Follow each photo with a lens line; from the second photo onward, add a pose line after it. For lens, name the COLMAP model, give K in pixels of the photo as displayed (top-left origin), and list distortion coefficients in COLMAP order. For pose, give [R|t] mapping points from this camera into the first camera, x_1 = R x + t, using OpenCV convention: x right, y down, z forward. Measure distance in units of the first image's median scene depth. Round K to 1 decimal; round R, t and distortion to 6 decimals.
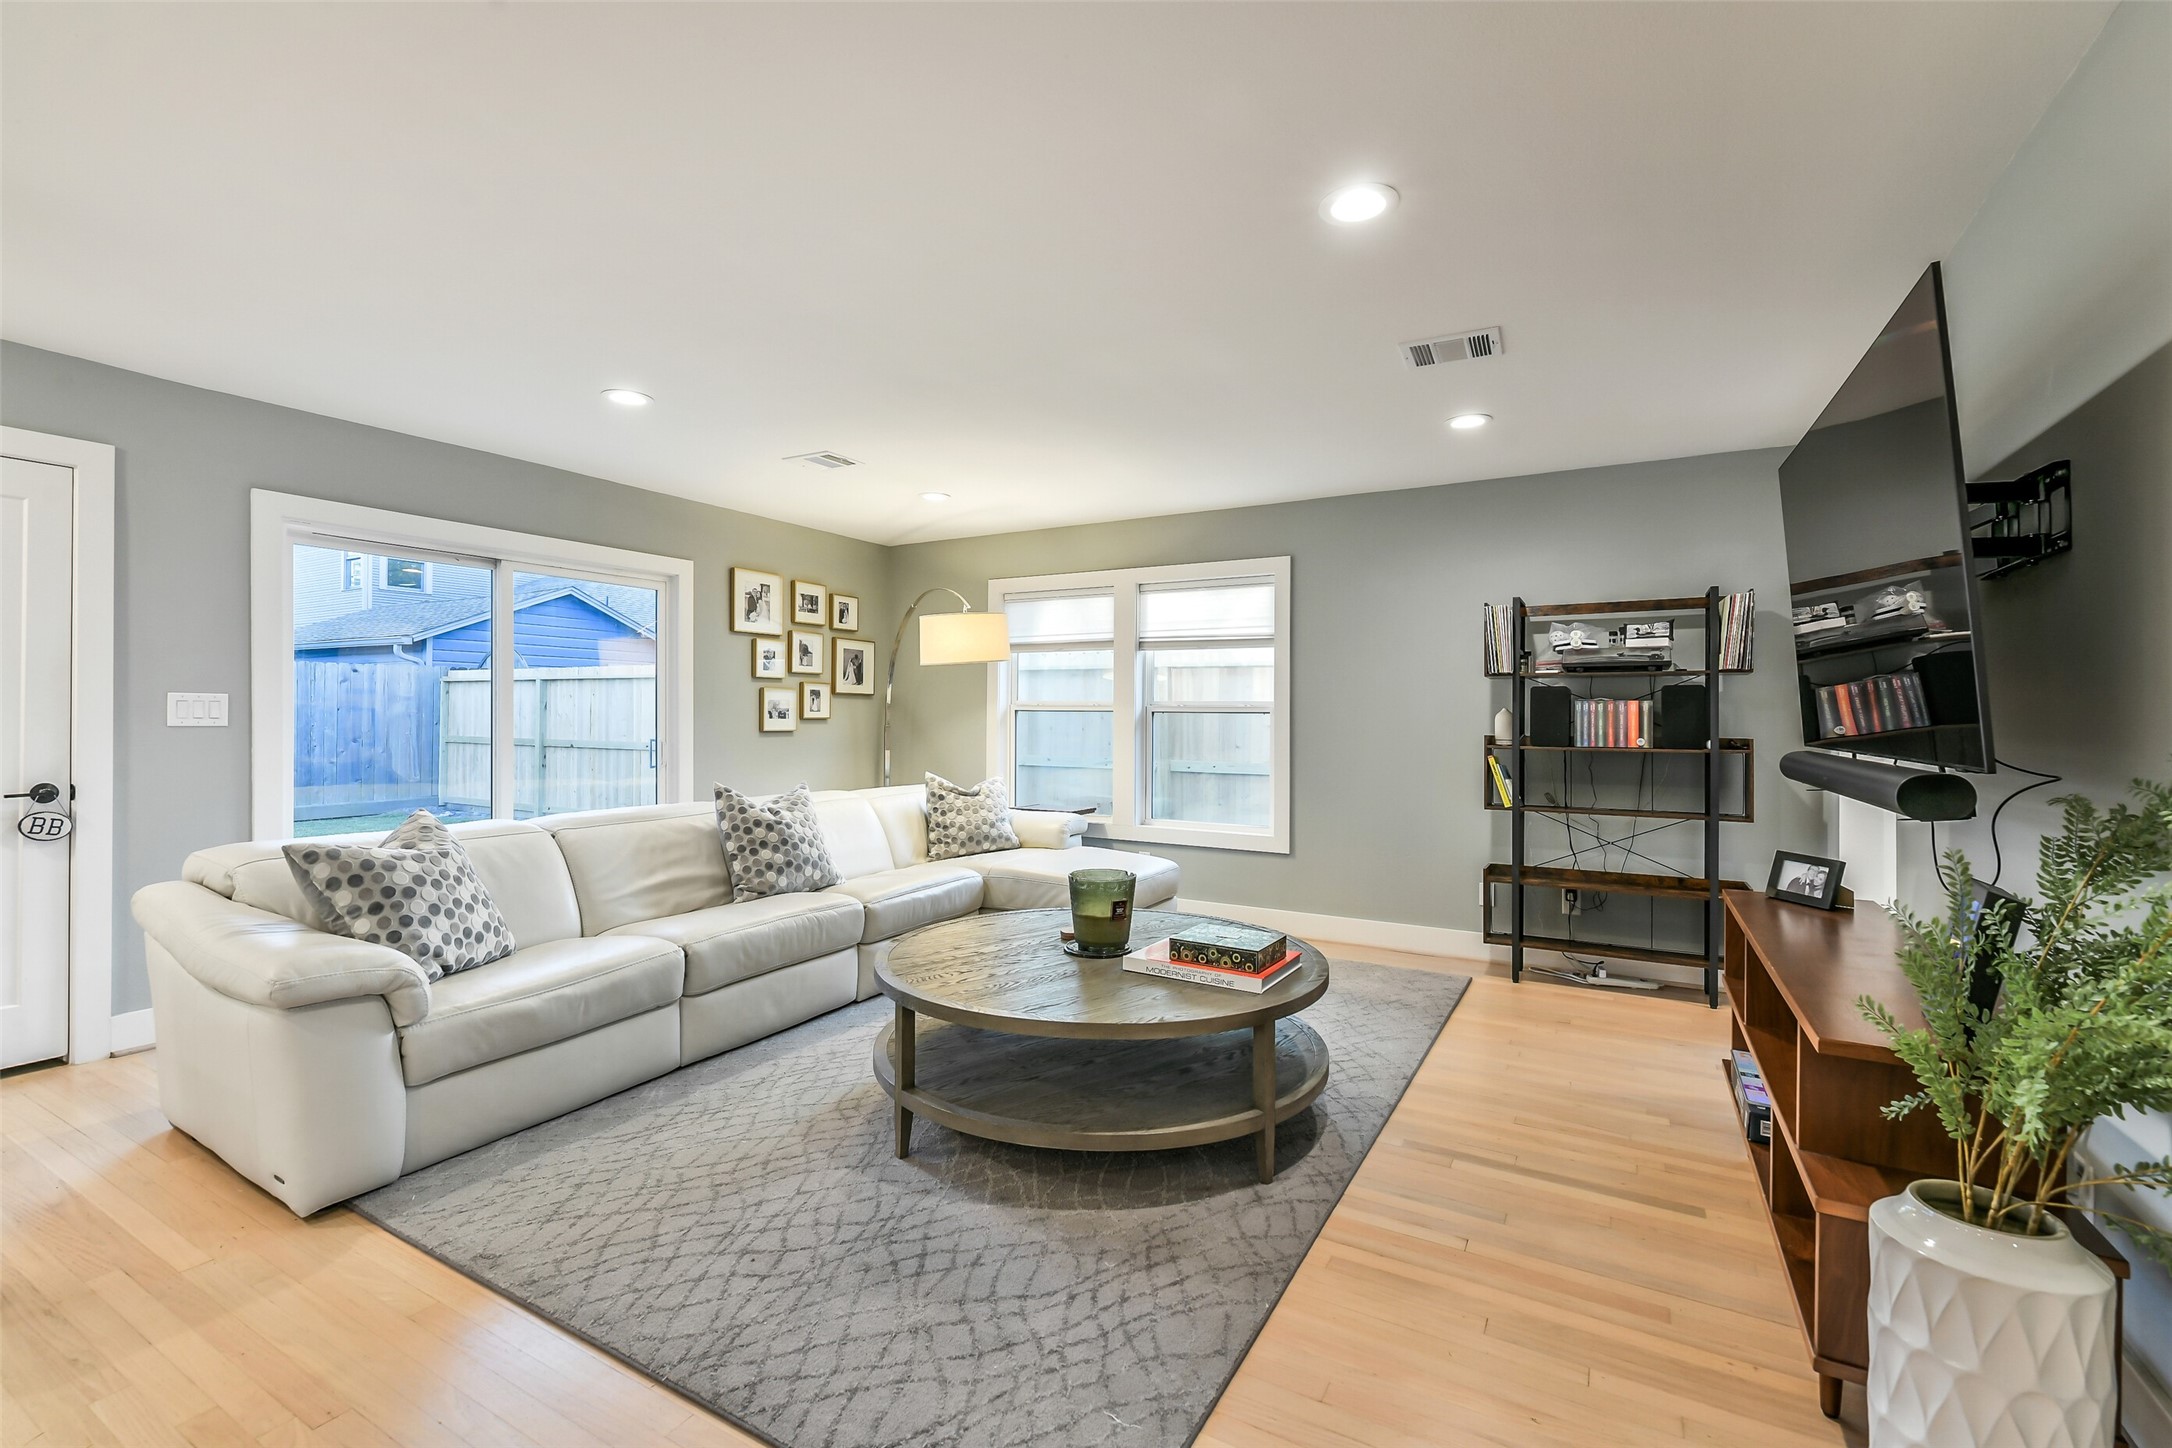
lens RADIAL K [[934.9, 0, 1090.3], [0, 934.9, 714.0], [0, 0, 1]] dist [0.004186, -0.003348]
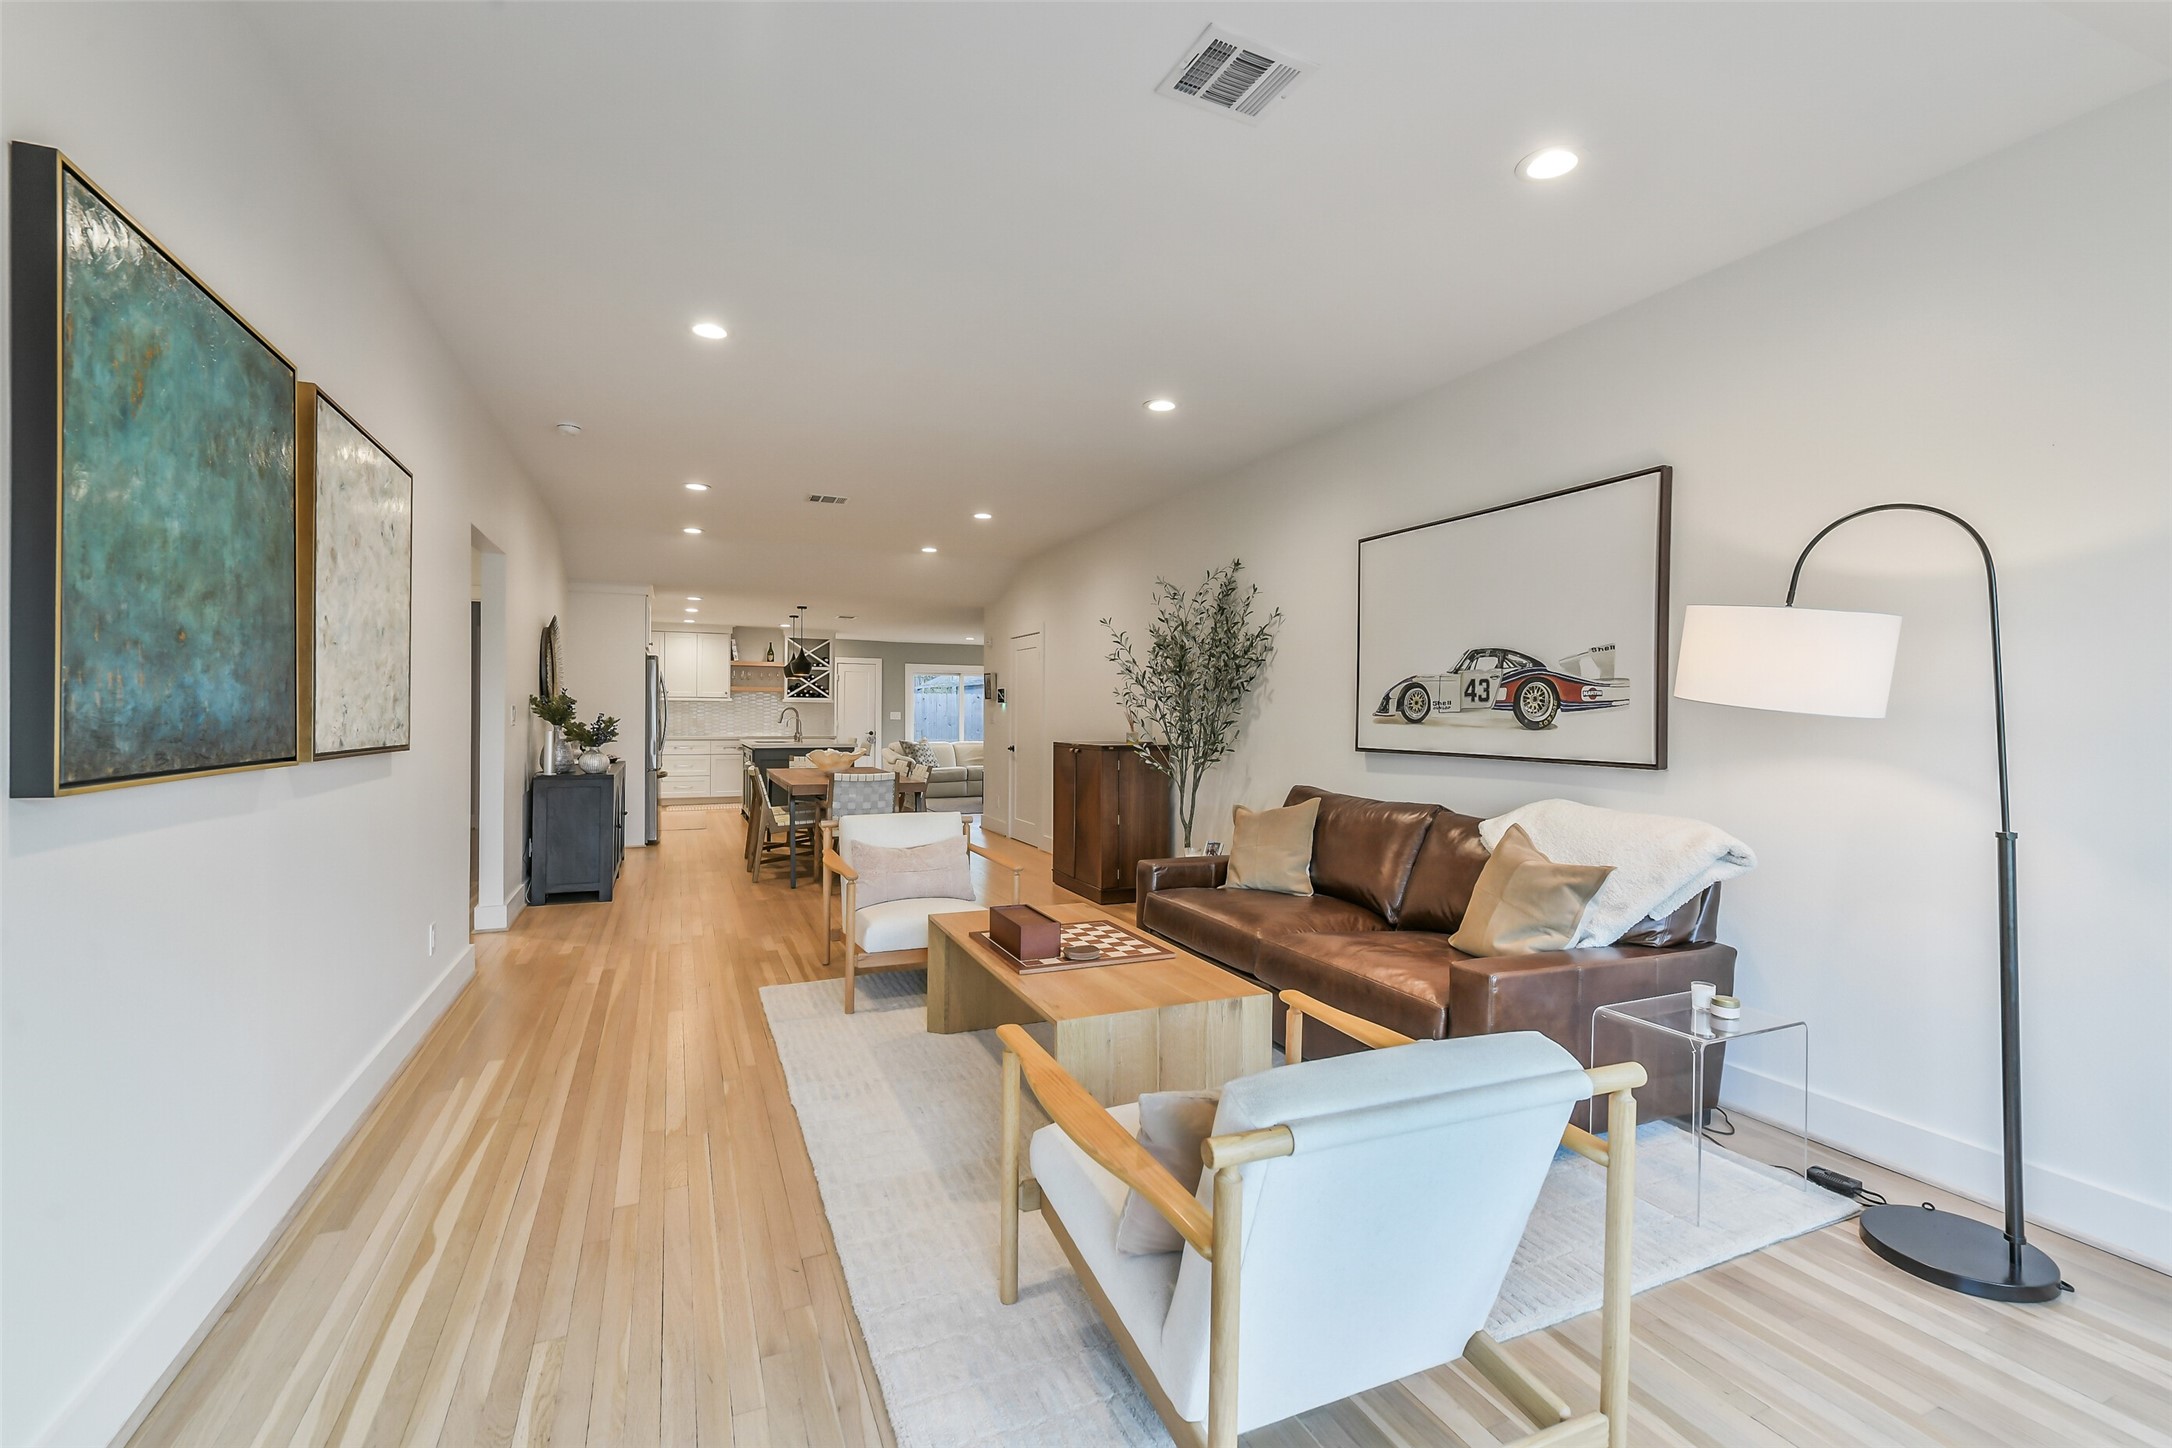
lens RADIAL K [[934.9, 0, 1089.4], [0, 934.9, 715.2], [0, 0, 1]] dist [0.004186, -0.003348]
pose [[0.808797, 0.000039, -0.588088, 1.894051], [-0.003693, 0.999981, -0.005014, 0.008950], [0.588077, 0.006227, 0.808781, -1.614807]]
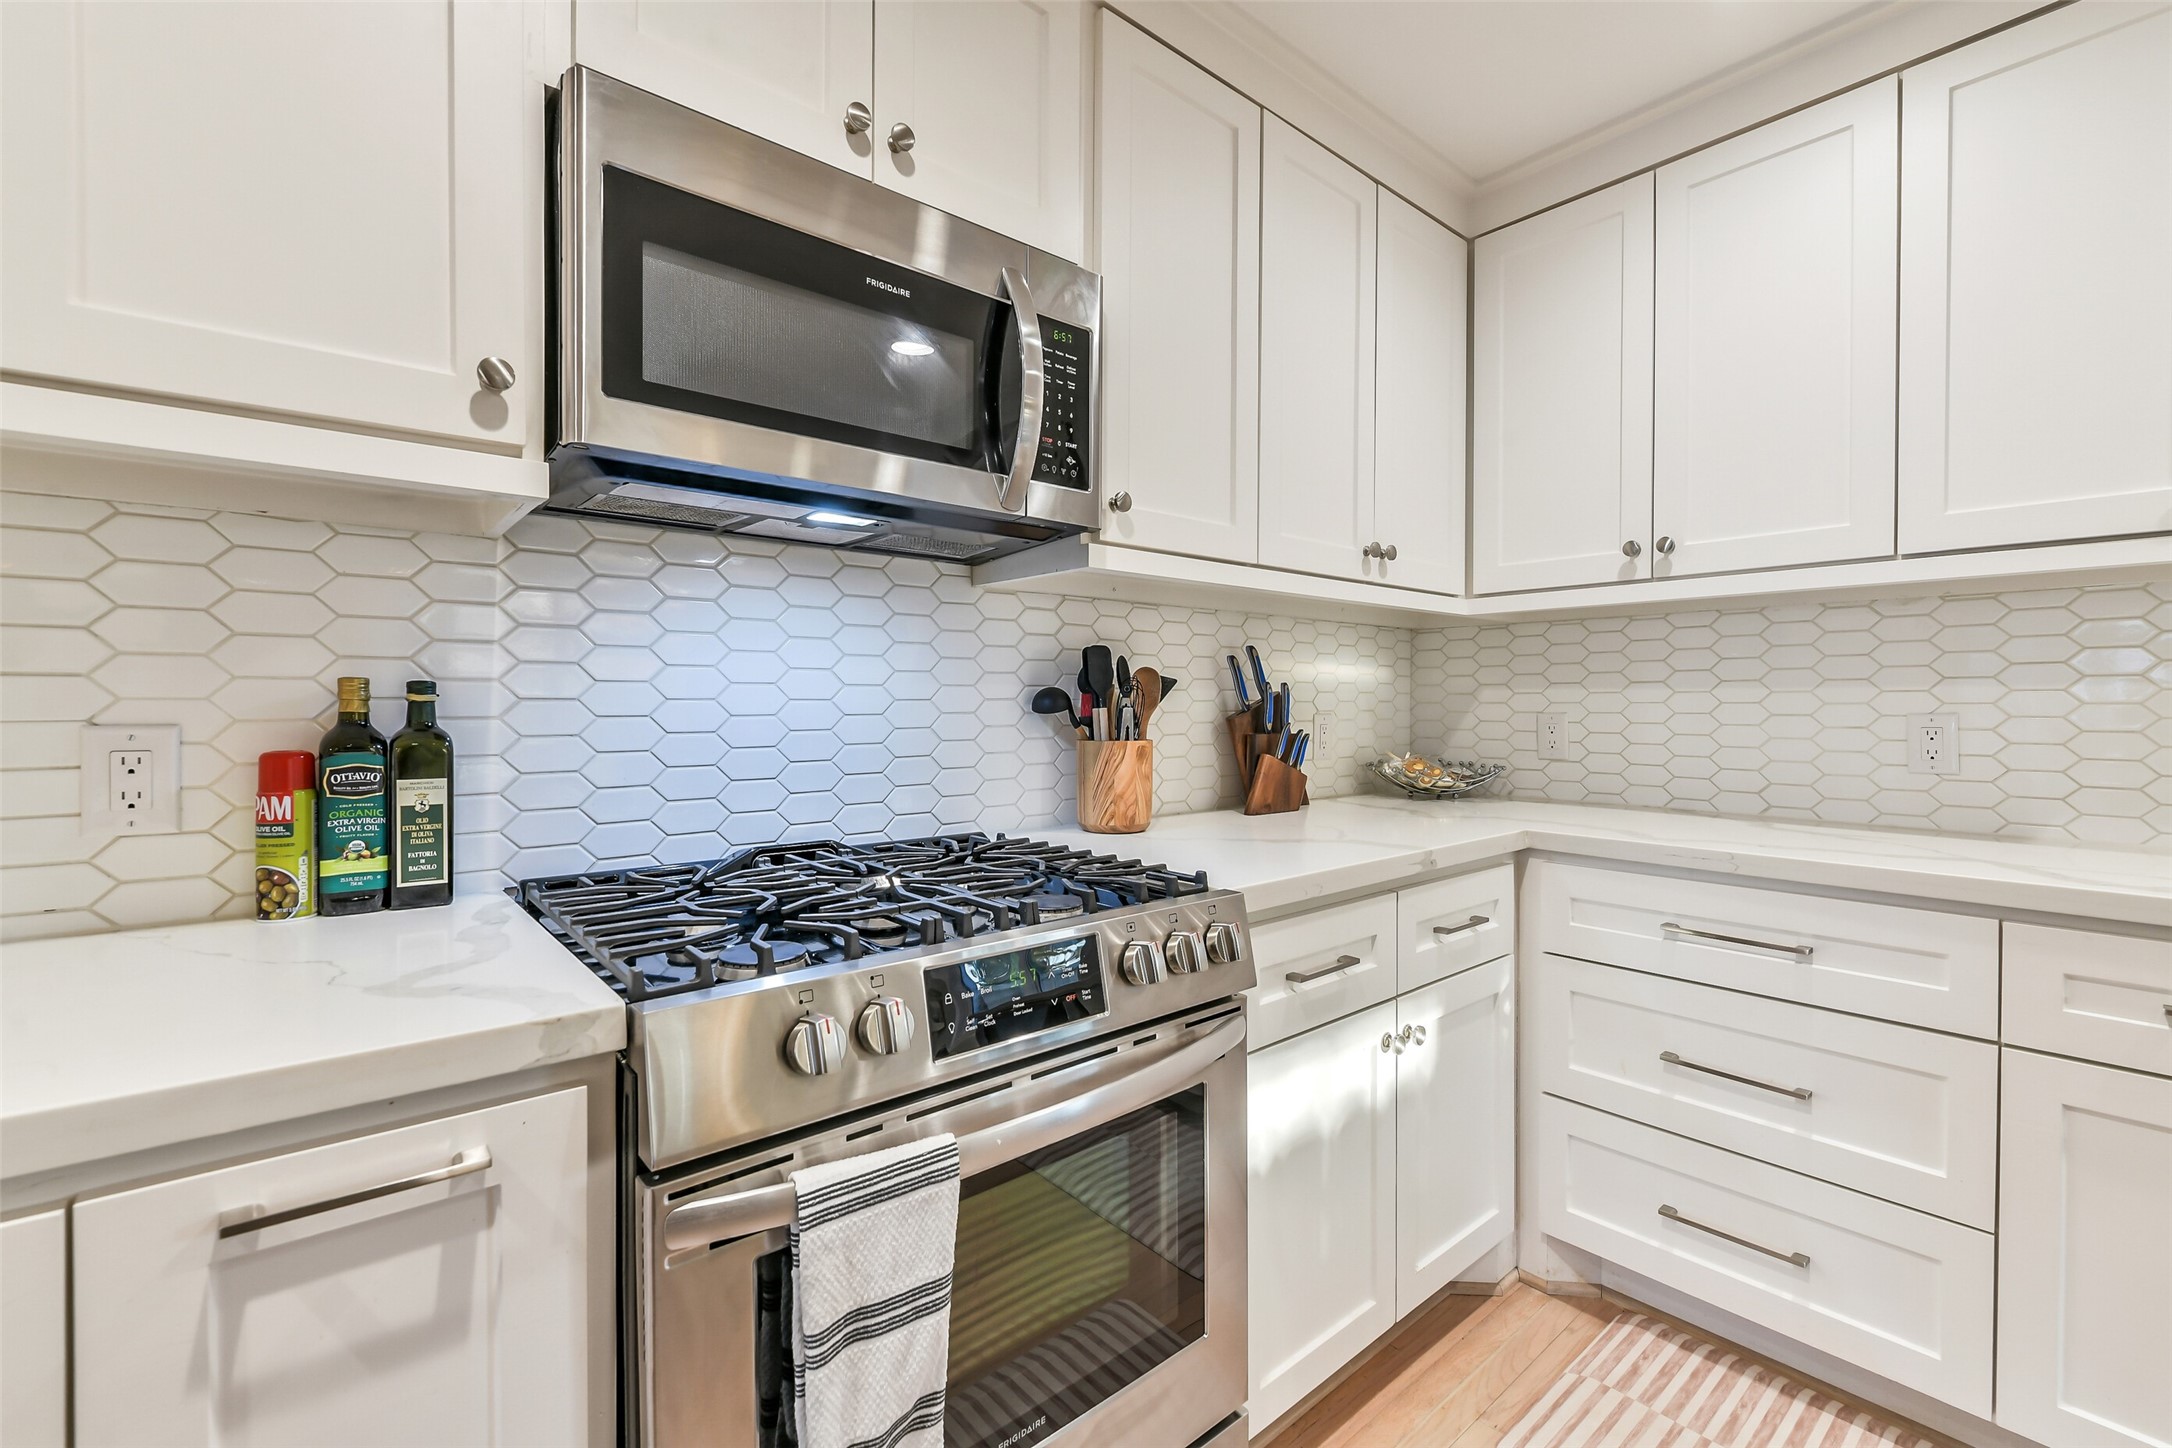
lens RADIAL K [[934.9, 0, 1089.6], [0, 934.9, 712.7], [0, 0, 1]] dist [0.004186, -0.003348]
pose [[-0.335615, 0.003291, -0.941993, -0.324071], [-0.005440, 0.999970, 0.005431, 0.006982], [0.941984, 0.006947, -0.335587, -0.166339]]
